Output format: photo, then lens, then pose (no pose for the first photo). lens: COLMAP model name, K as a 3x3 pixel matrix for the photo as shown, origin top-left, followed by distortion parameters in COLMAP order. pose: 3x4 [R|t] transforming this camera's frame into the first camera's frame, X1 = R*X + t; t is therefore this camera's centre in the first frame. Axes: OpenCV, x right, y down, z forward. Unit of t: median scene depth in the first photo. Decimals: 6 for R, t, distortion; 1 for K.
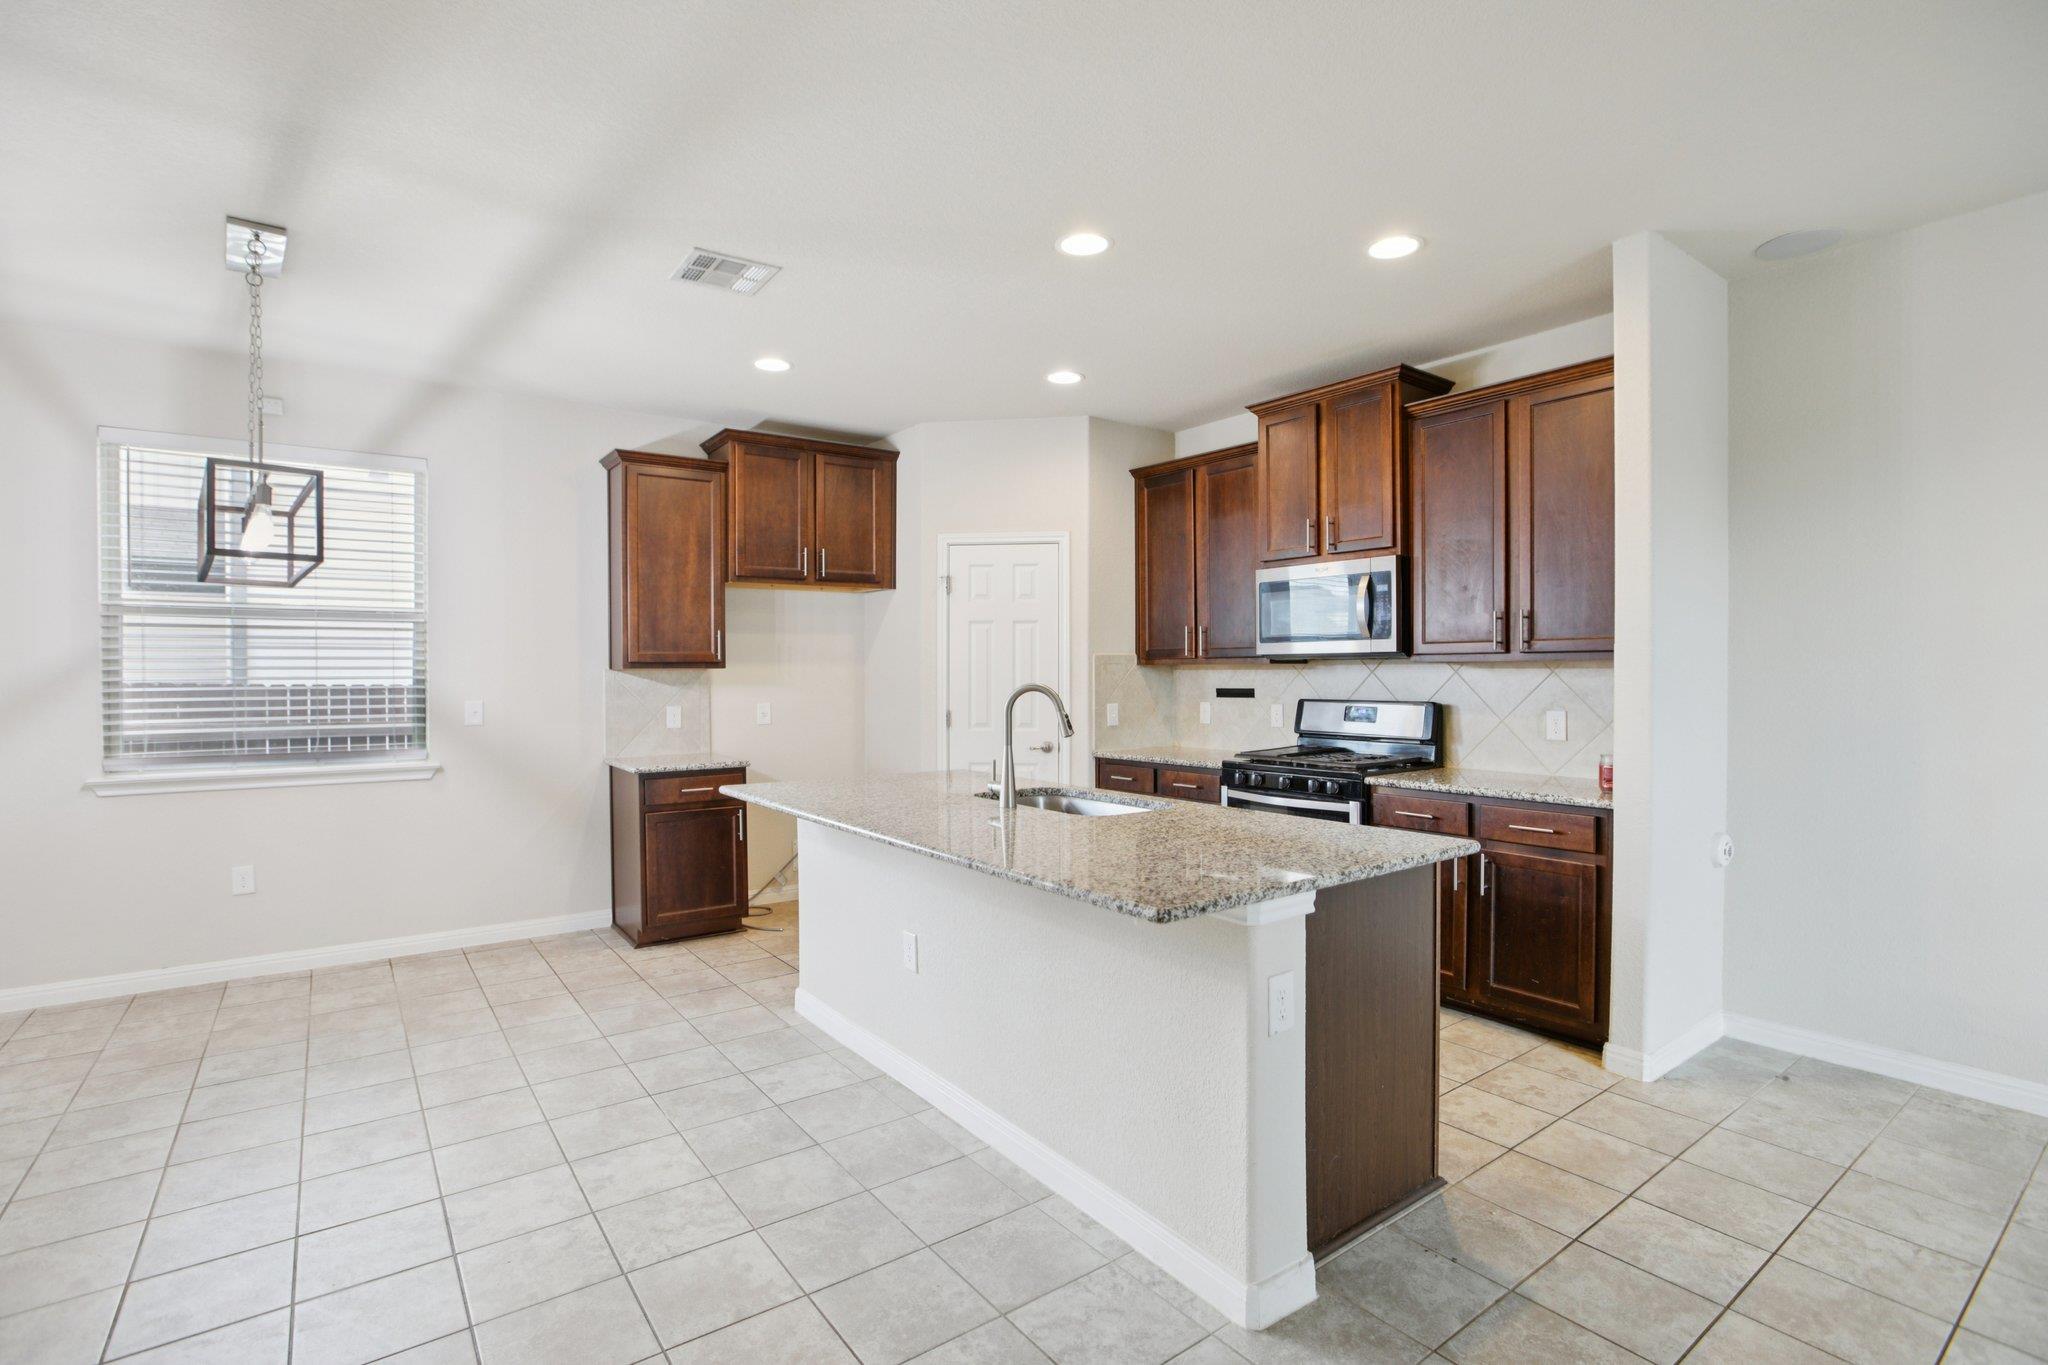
lens RADIAL K [[971.4, 0, 1008.9], [0, 971.4, 675.3], [0, 0, 1]] dist [-0.042404, 0.008598]
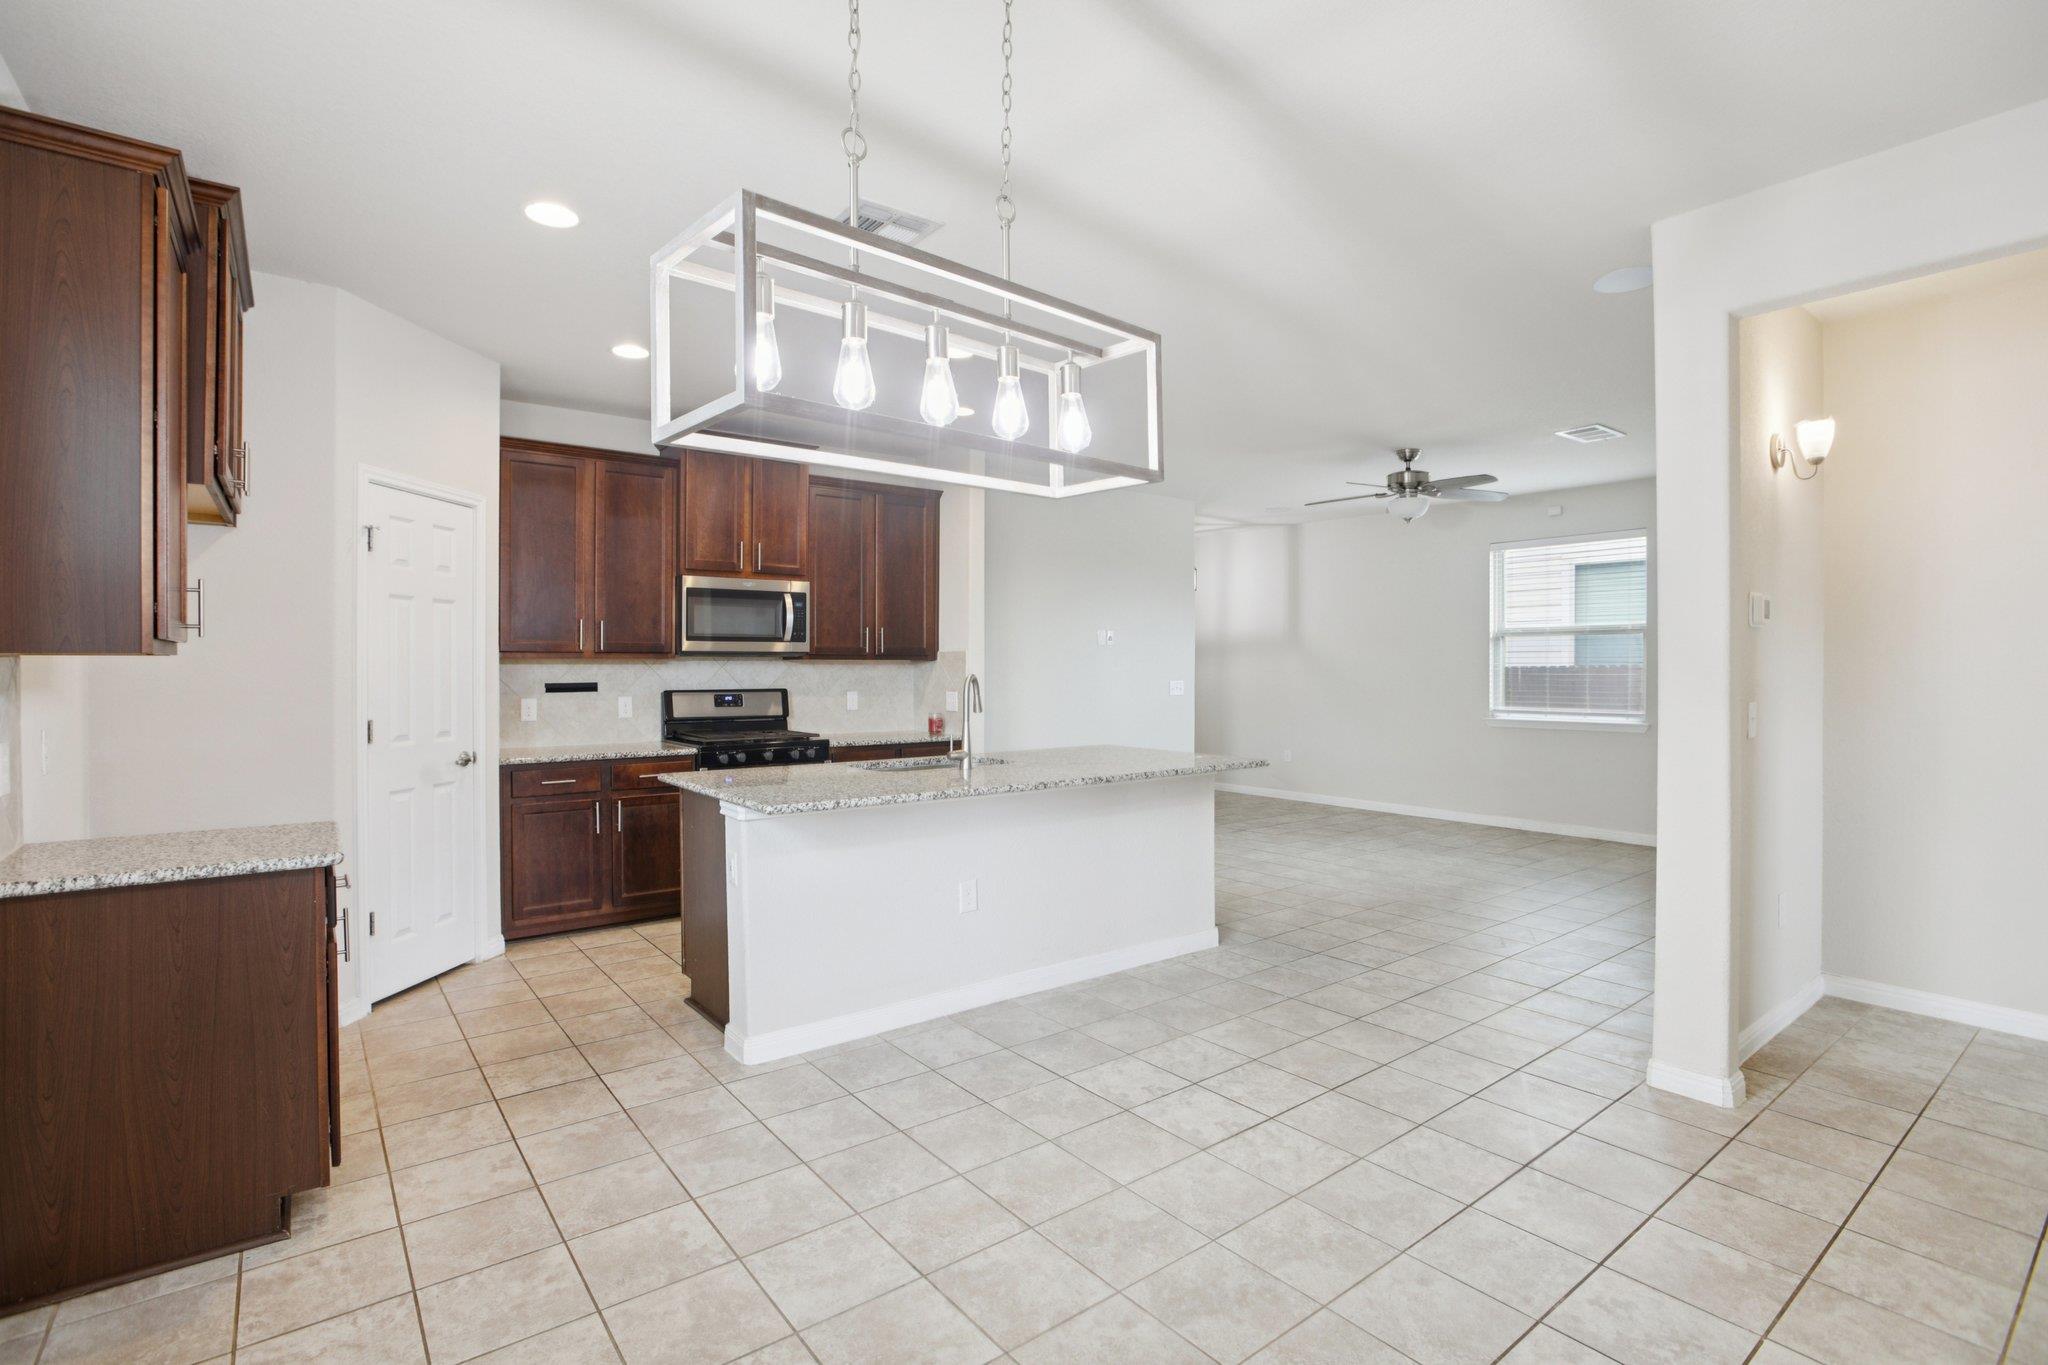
lens RADIAL K [[966.9, 0, 1014.2], [0, 966.9, 665.3], [0, 0, 1]] dist [-0.021119, 0.003900]
pose [[-0.027261, 0.003795, 0.999621, -0.873731], [0.003245, 0.999988, -0.003708, 0.000907], [-0.999623, 0.003143, -0.027273, 0.646990]]
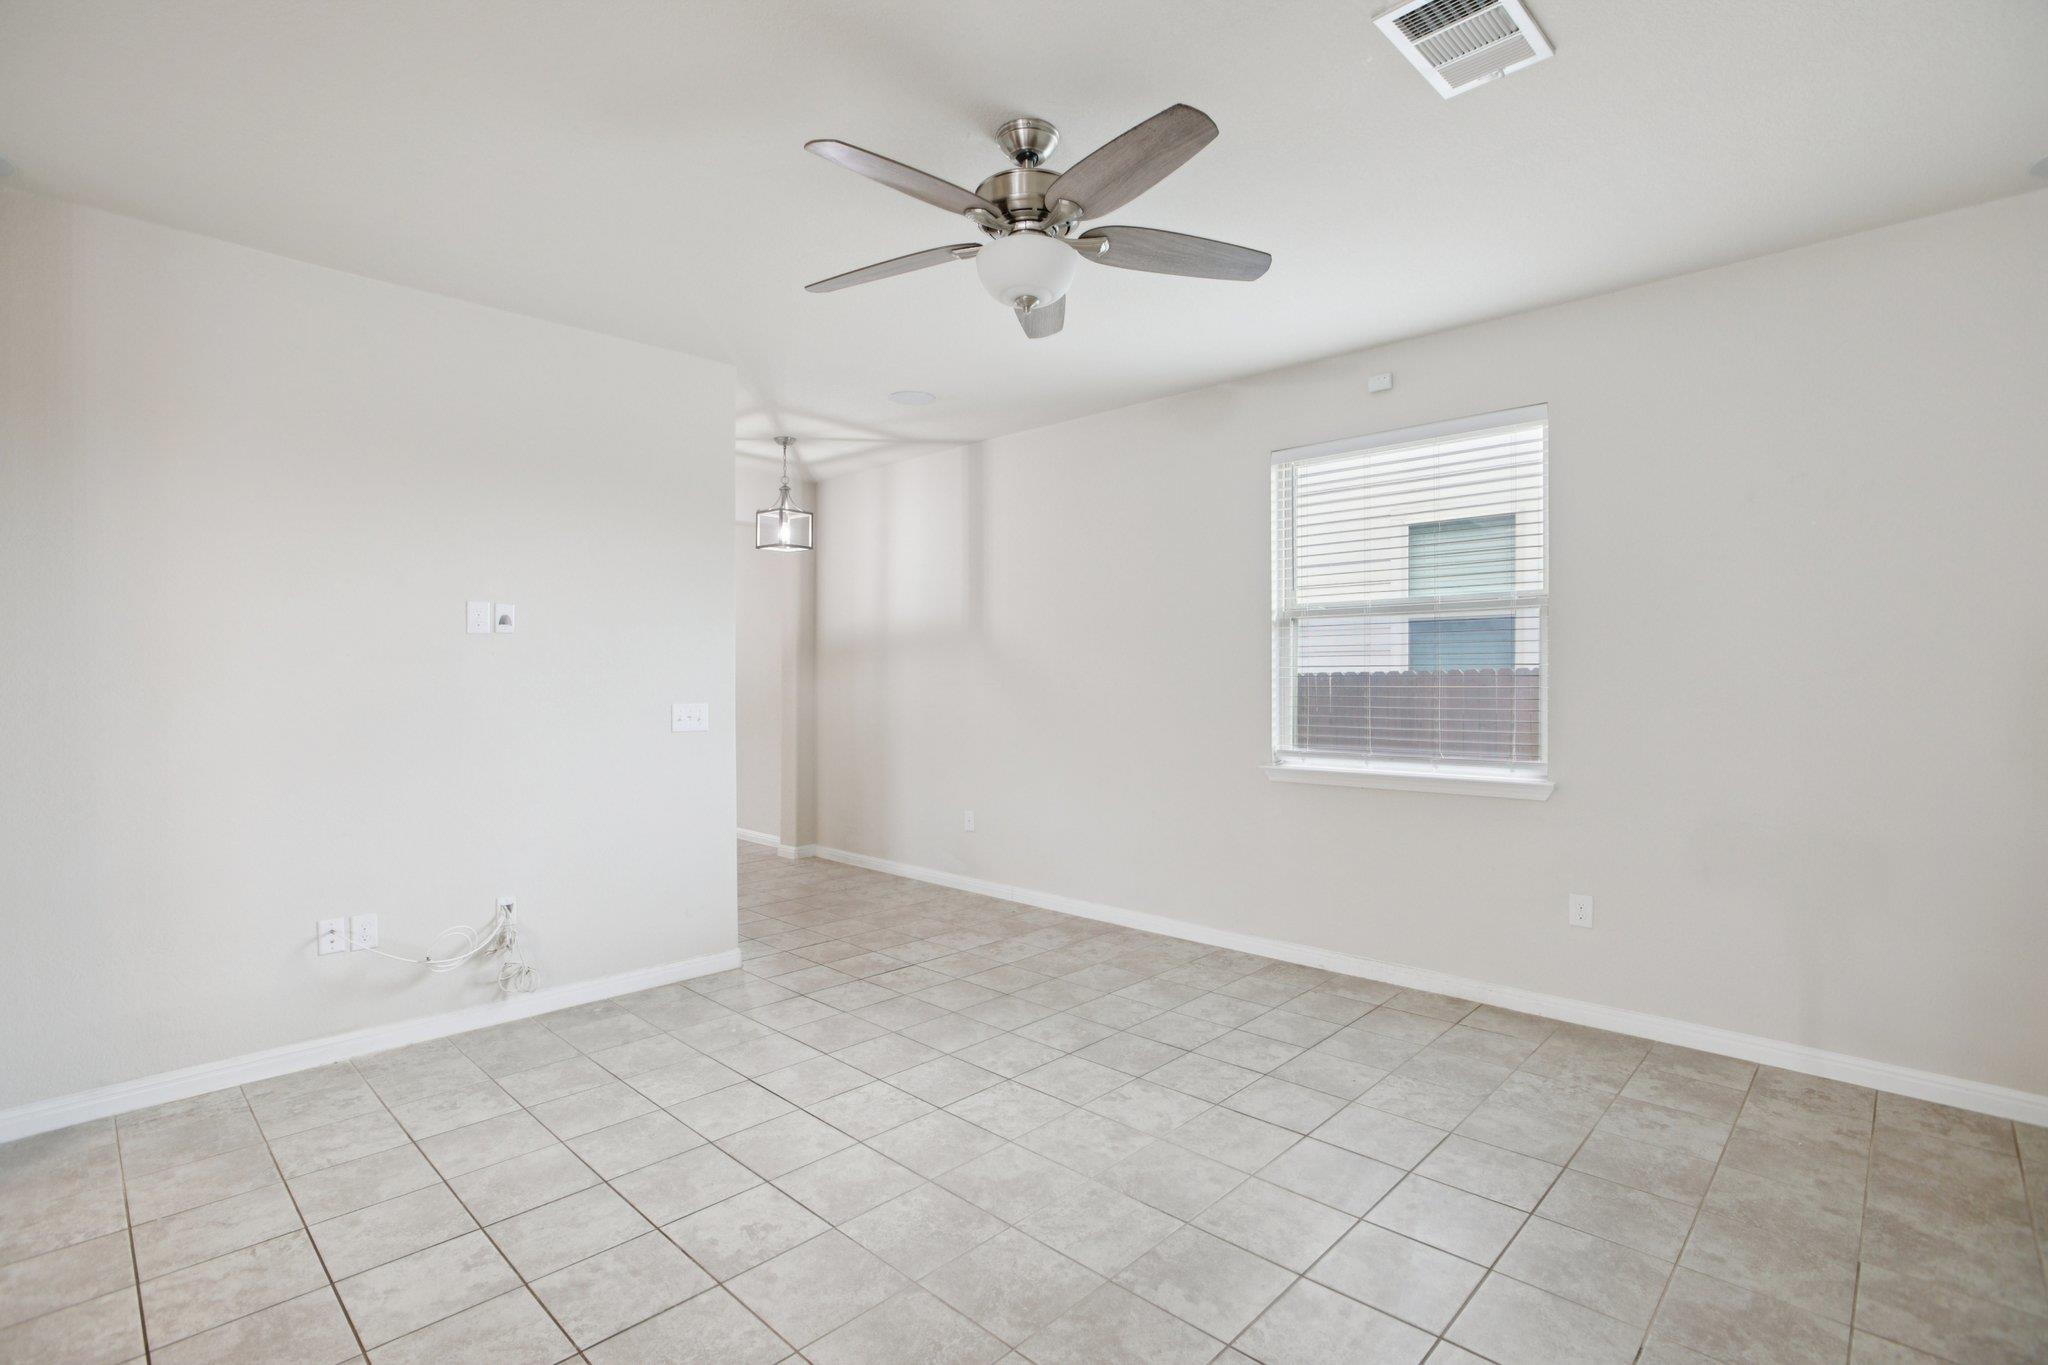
lens RADIAL K [[966.9, 0, 1027.9], [0, 966.9, 692.1], [0, 0, 1]] dist [-0.021119, 0.003900]
pose [[-0.178166, -0.013523, 0.983908, -0.081545], [0.008479, 0.999847, 0.015278, 0.001547], [-0.983964, 0.011064, -0.178024, 0.161933]]
